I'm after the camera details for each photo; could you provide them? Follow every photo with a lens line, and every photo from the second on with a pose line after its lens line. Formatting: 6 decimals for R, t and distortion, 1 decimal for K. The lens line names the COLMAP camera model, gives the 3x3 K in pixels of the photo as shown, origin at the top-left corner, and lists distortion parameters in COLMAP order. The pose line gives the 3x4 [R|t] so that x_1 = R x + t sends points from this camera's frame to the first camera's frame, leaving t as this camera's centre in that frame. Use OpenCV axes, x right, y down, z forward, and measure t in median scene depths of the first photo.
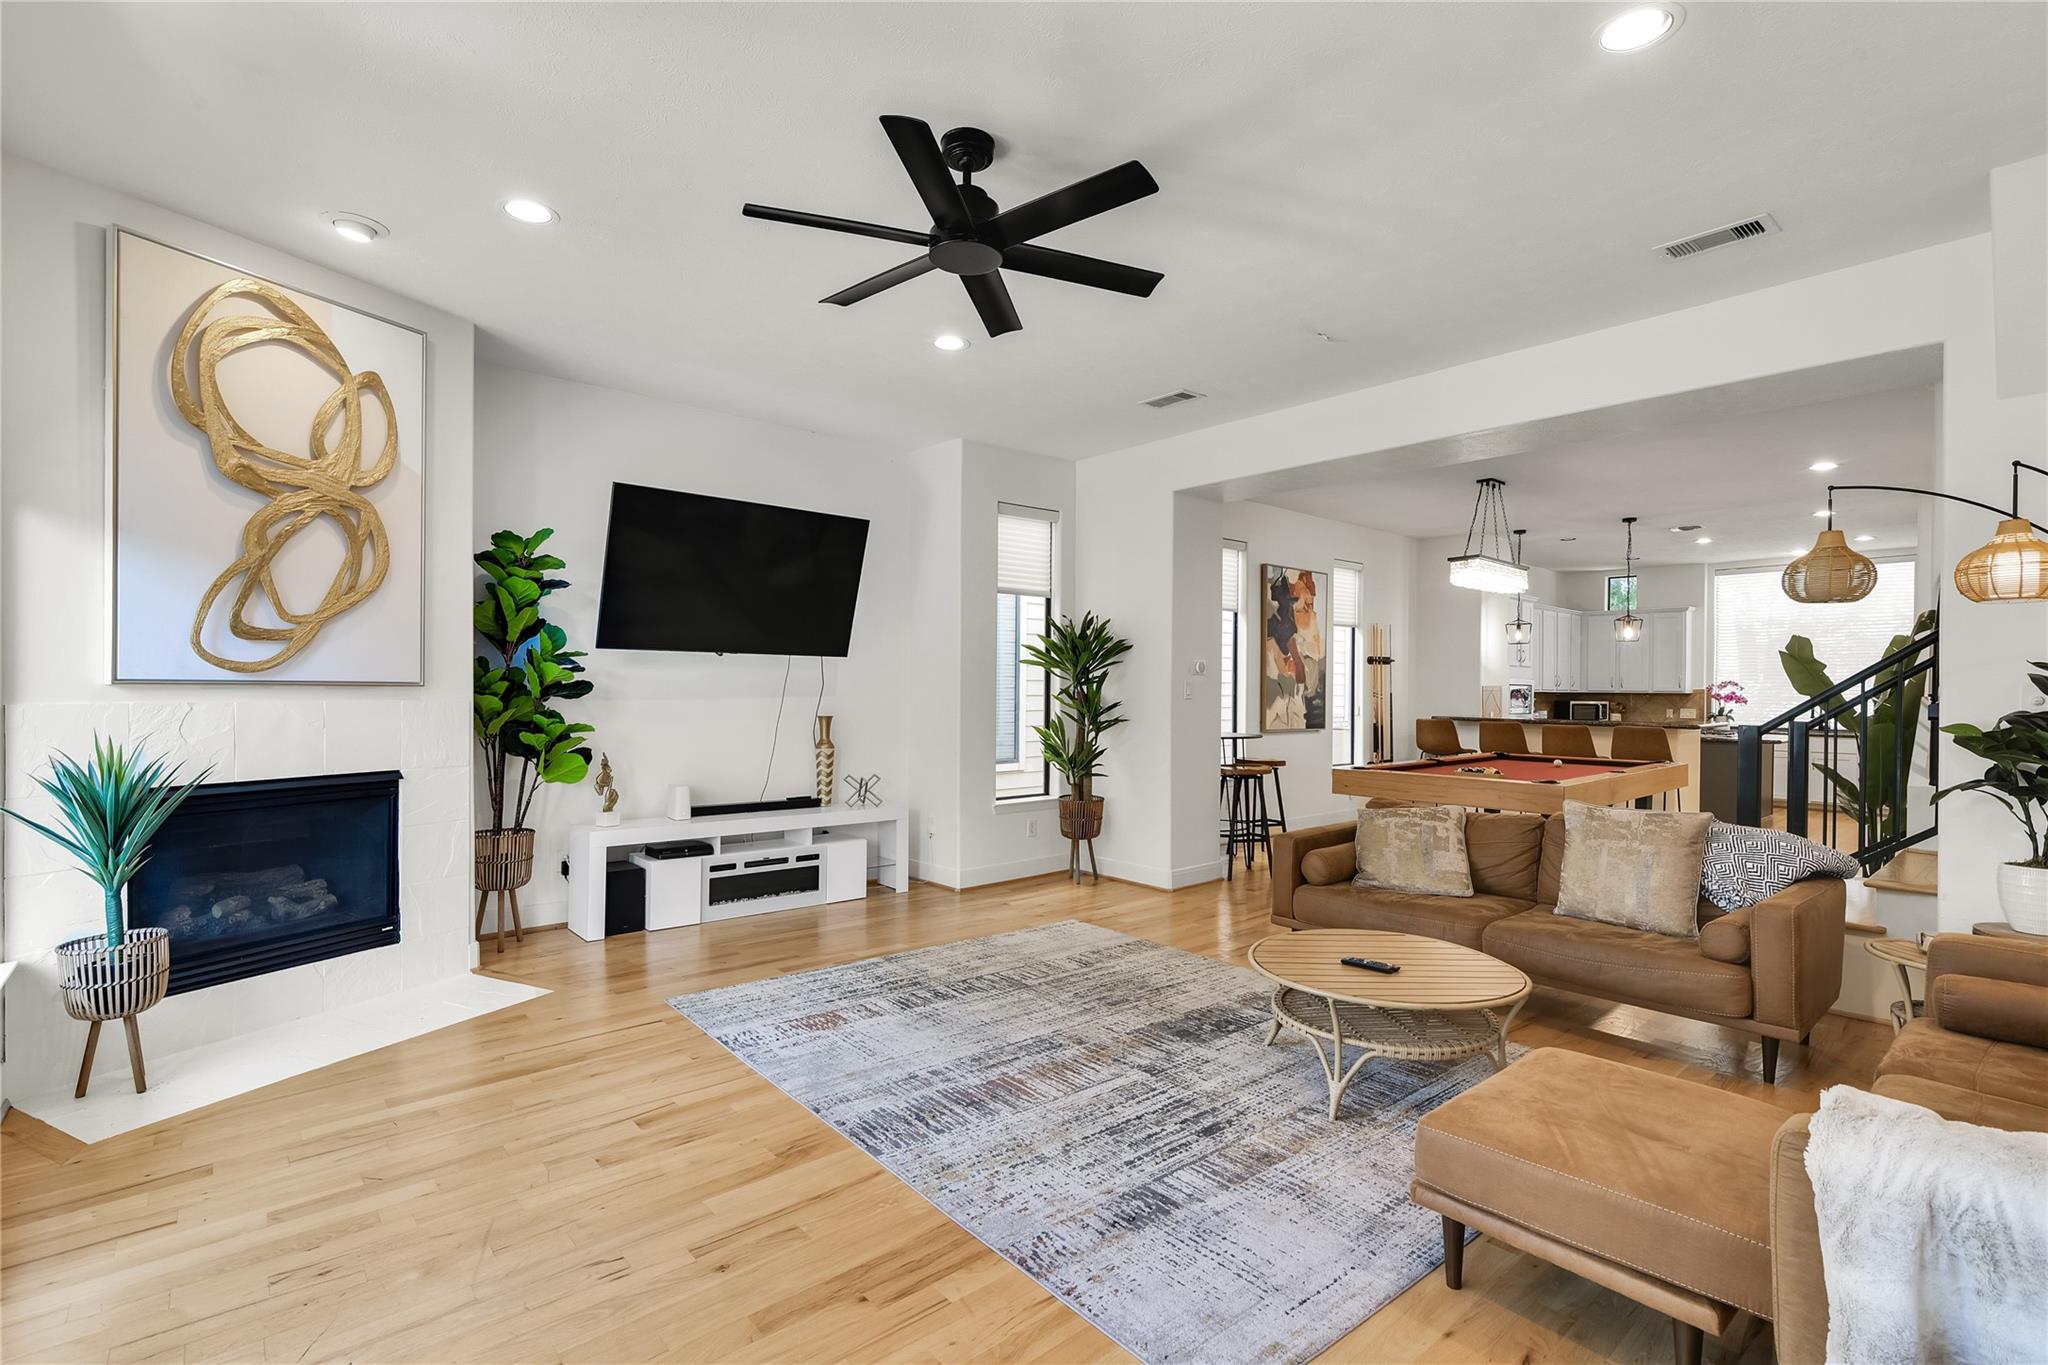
lens RADIAL K [[928.4, 0, 1025.0], [0, 928.4, 696.1], [0, 0, 1]] dist [-0.000602, 0.000159]
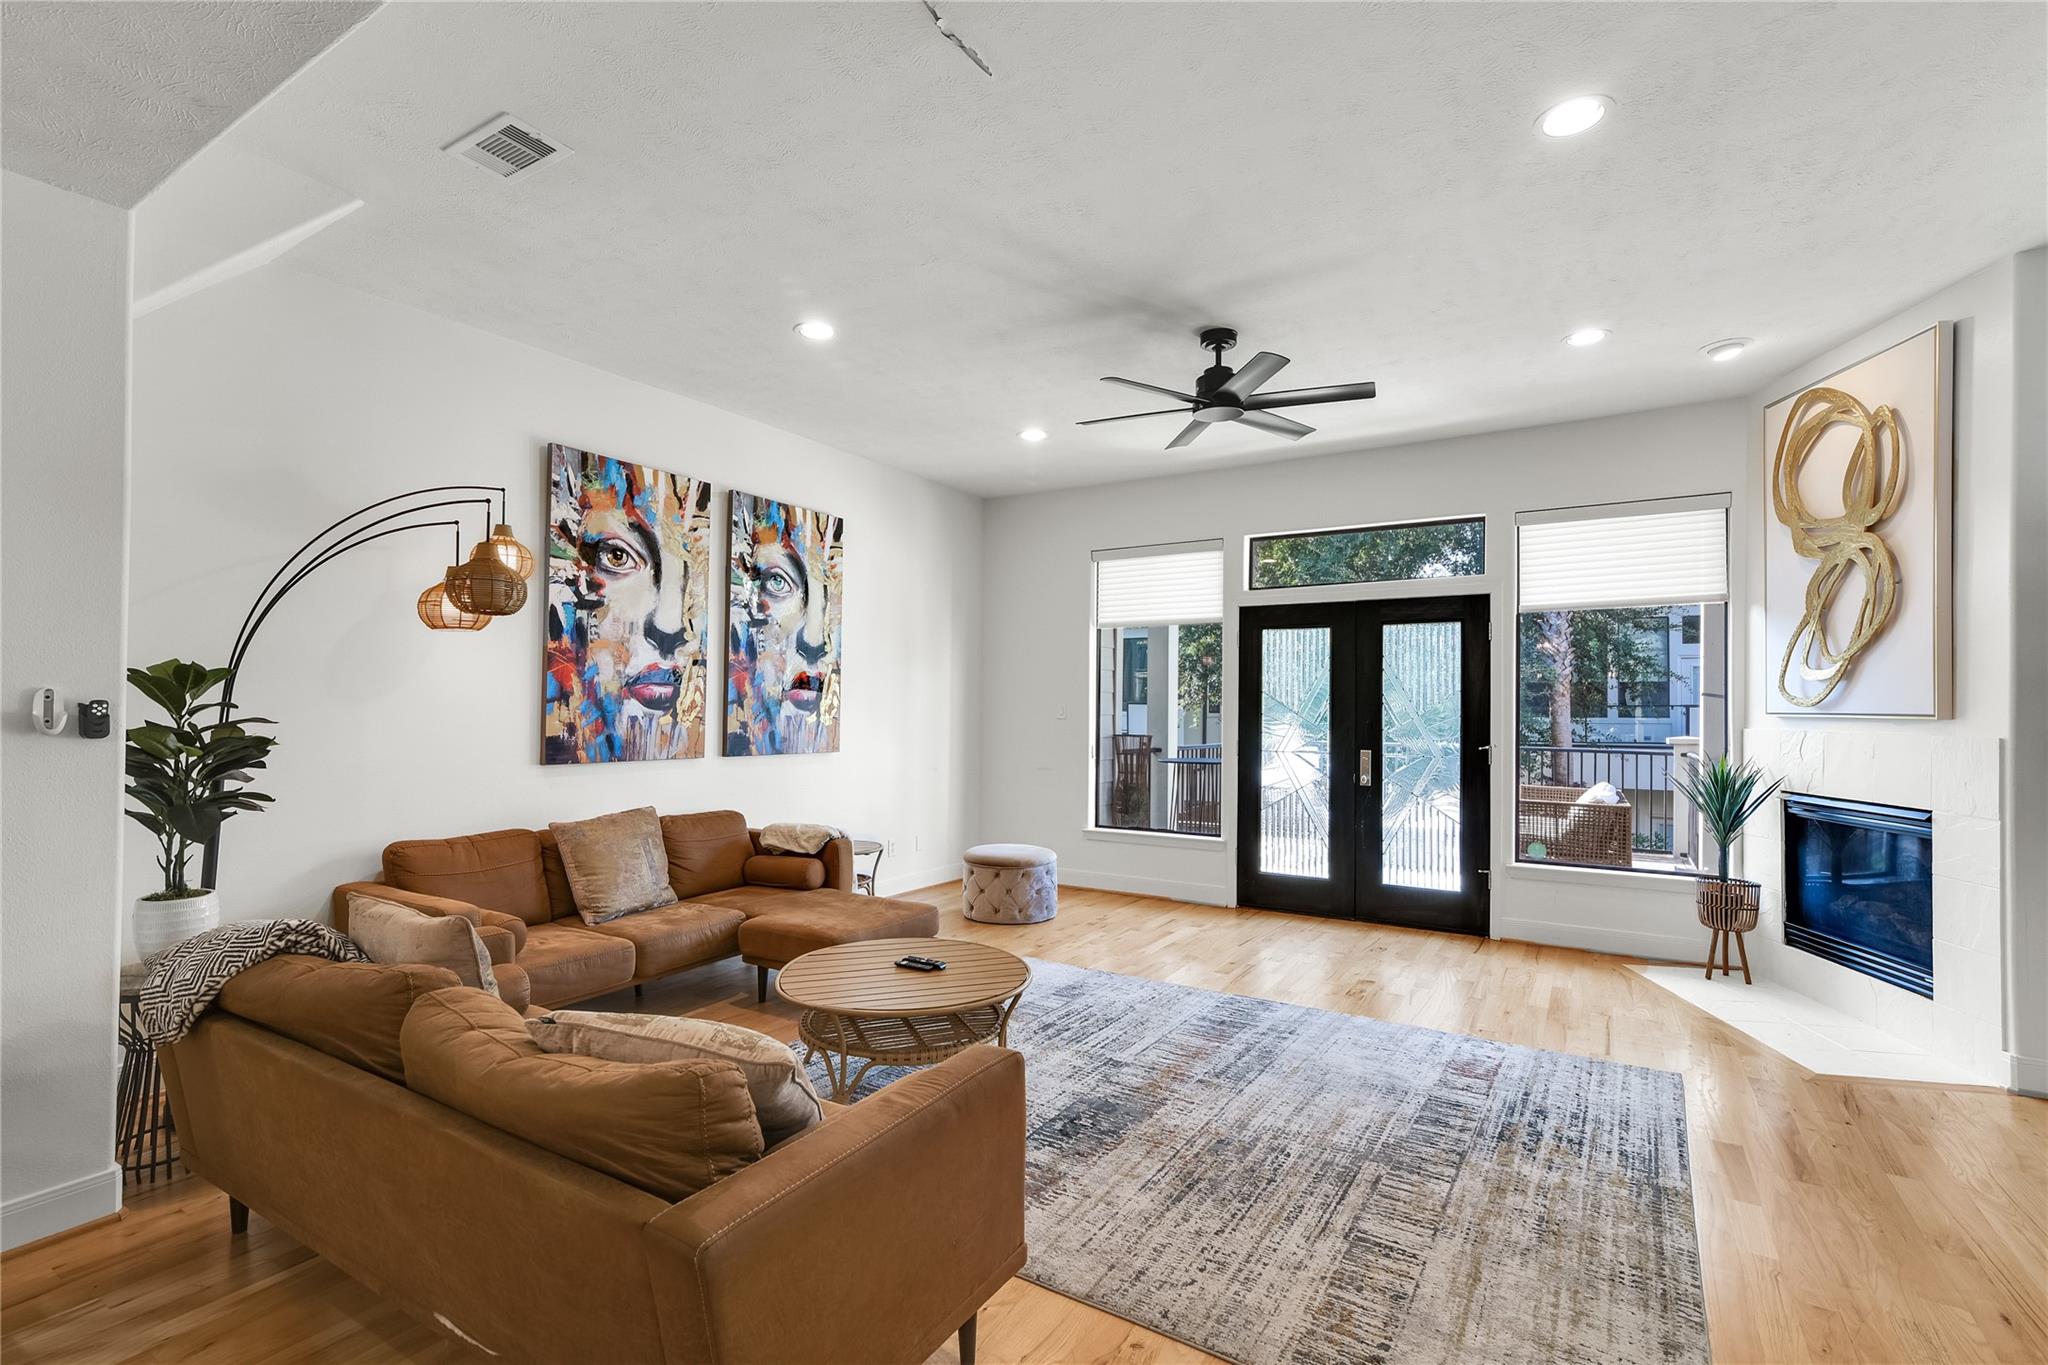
lens RADIAL K [[928.4, 0, 1025.0], [0, 928.4, 696.1], [0, 0, 1]] dist [-0.000602, 0.000159]
pose [[-0.954940, -0.018934, -0.296196, 0.216544], [-0.017835, 0.999820, -0.006411, -0.005358], [0.296264, -0.000840, -0.955106, 0.768858]]
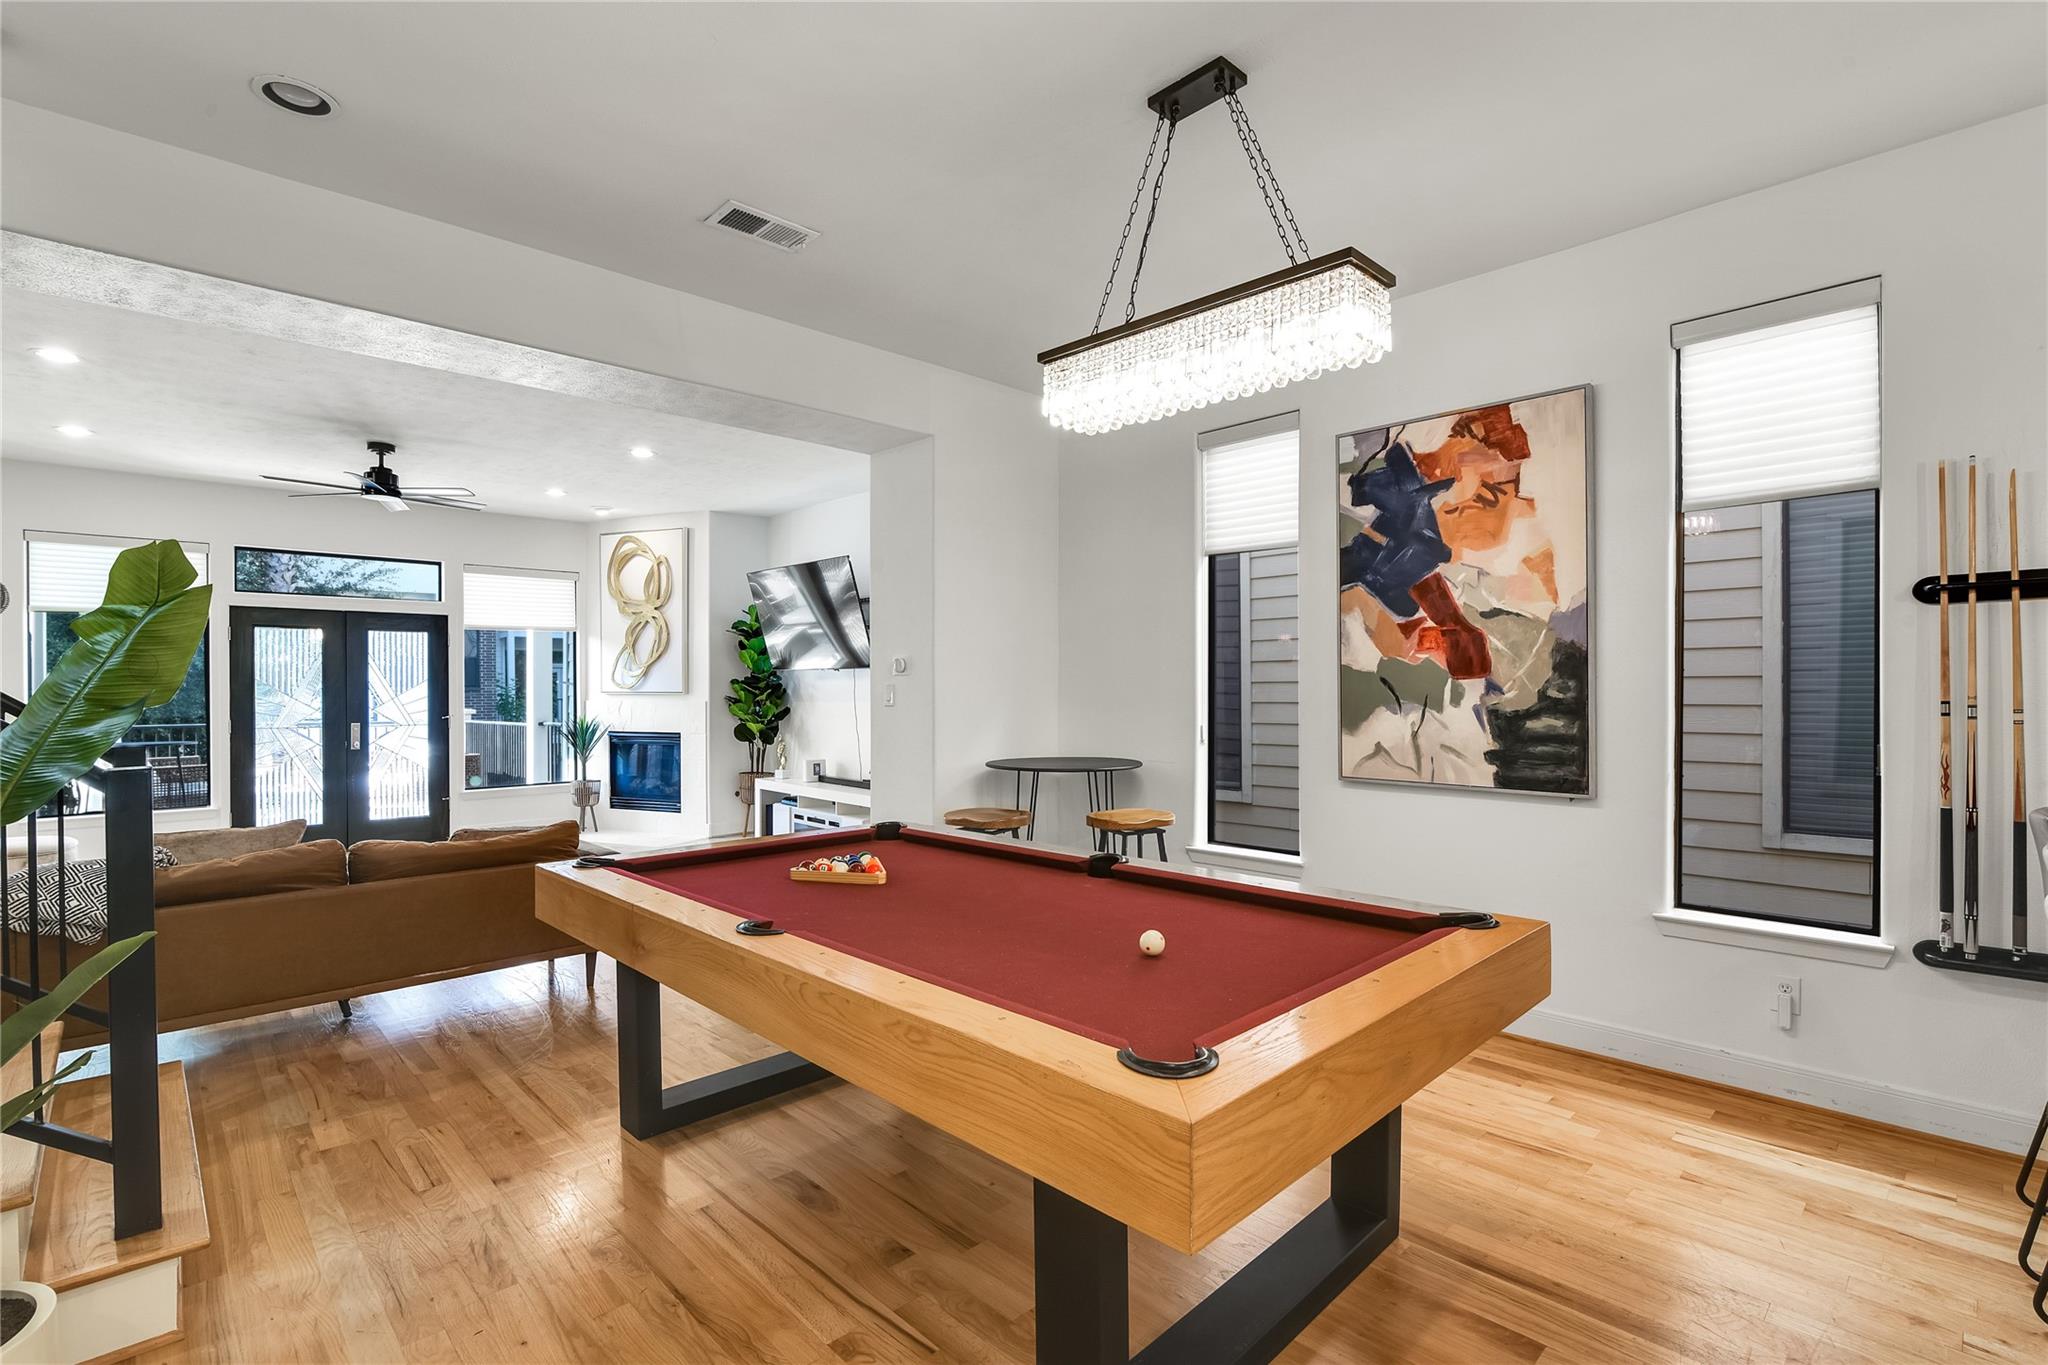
lens RADIAL K [[937.2, 0, 1021.5], [0, 937.2, 692.0], [0, 0, 1]] dist [-0.020735, 0.000009]
pose [[0.054470, -0.004456, -0.998505, 0.733922], [-0.005378, 0.999974, -0.004756, -0.004454], [0.998501, 0.005629, 0.054445, 0.799370]]
